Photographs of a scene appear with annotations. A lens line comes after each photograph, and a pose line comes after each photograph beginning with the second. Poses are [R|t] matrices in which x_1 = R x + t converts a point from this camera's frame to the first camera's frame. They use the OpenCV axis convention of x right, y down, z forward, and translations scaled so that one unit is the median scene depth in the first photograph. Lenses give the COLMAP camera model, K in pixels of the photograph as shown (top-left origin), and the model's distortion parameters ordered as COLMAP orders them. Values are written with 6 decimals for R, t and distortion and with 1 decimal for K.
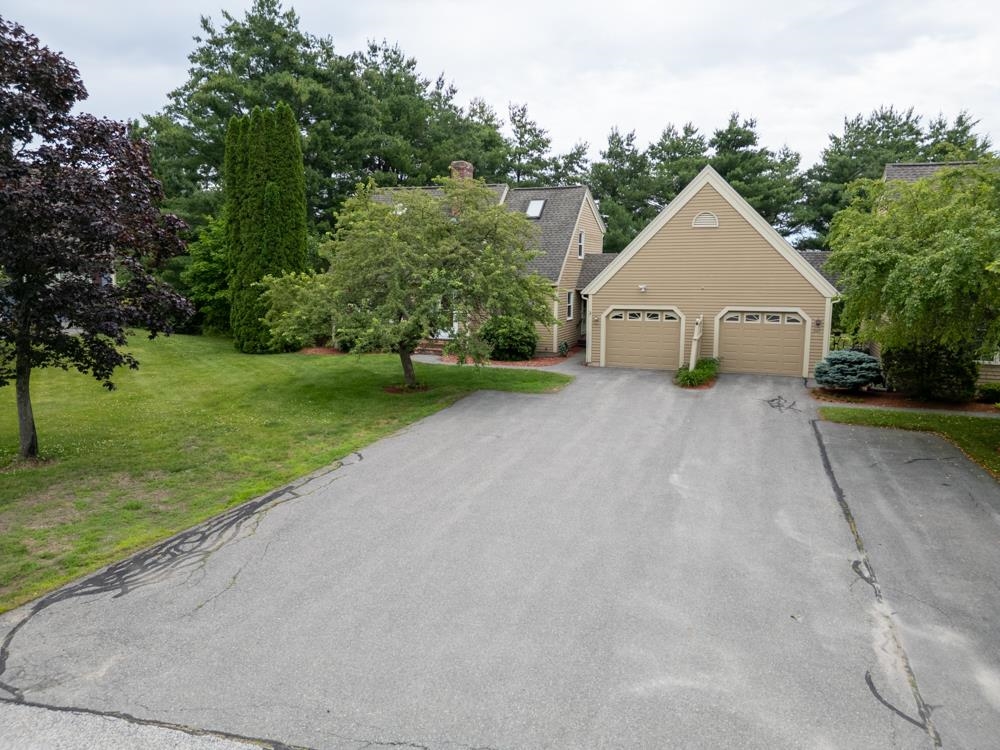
lens RADIAL K [[698.0, 0, 500.0], [0, 698.0, 375.0], [0, 0, 1]] dist [0.067333, -0.061149]
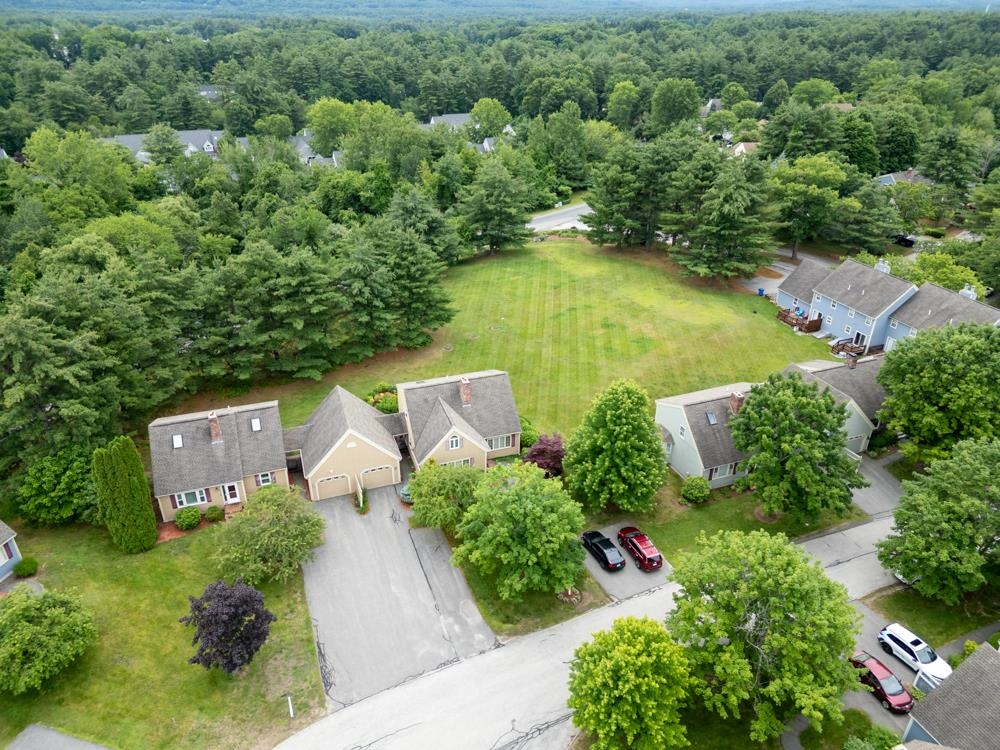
lens RADIAL K [[693.4, 0, 501.5], [0, 693.4, 379.3], [0, 0, 1]] dist [0.054573, -0.032758]
pose [[0.756774, -0.314791, 0.572887, -0.603981], [0.095849, 0.920373, 0.379113, -1.205422], [-0.646611, -0.231992, 0.726686, -1.029312]]
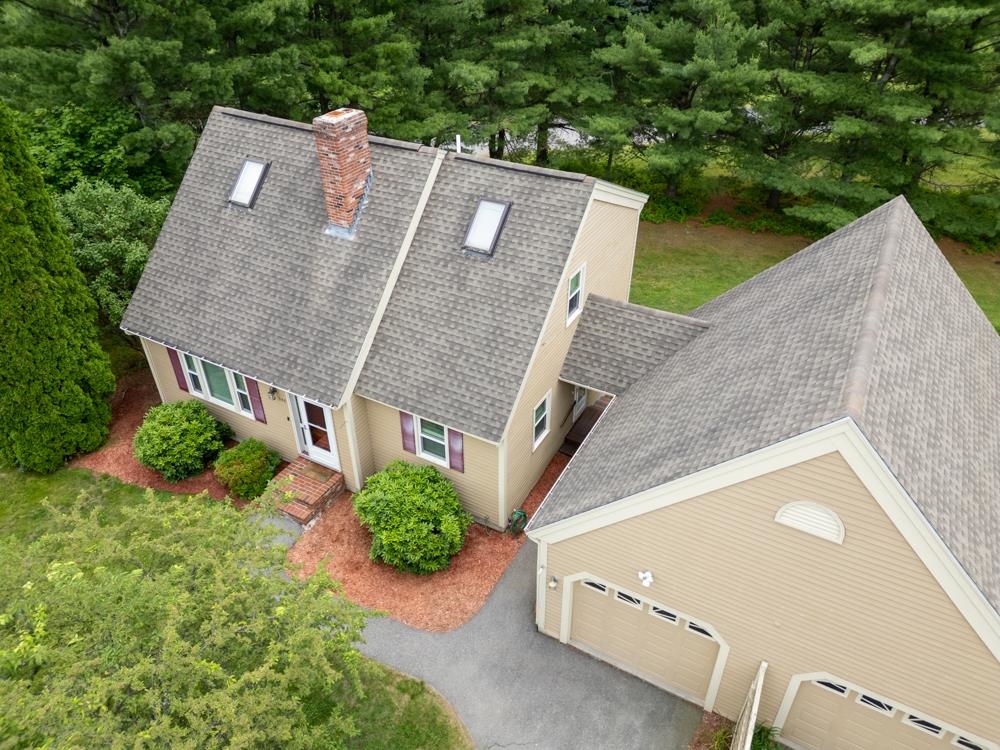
lens RADIAL K [[693.4, 0, 501.5], [0, 693.4, 379.3], [0, 0, 1]] dist [0.054573, -0.032758]
pose [[0.992364, 0.067424, -0.103281, 0.135582], [-0.012849, 0.889319, 0.457107, -0.416165], [0.122669, -0.452290, 0.883395, 0.588574]]
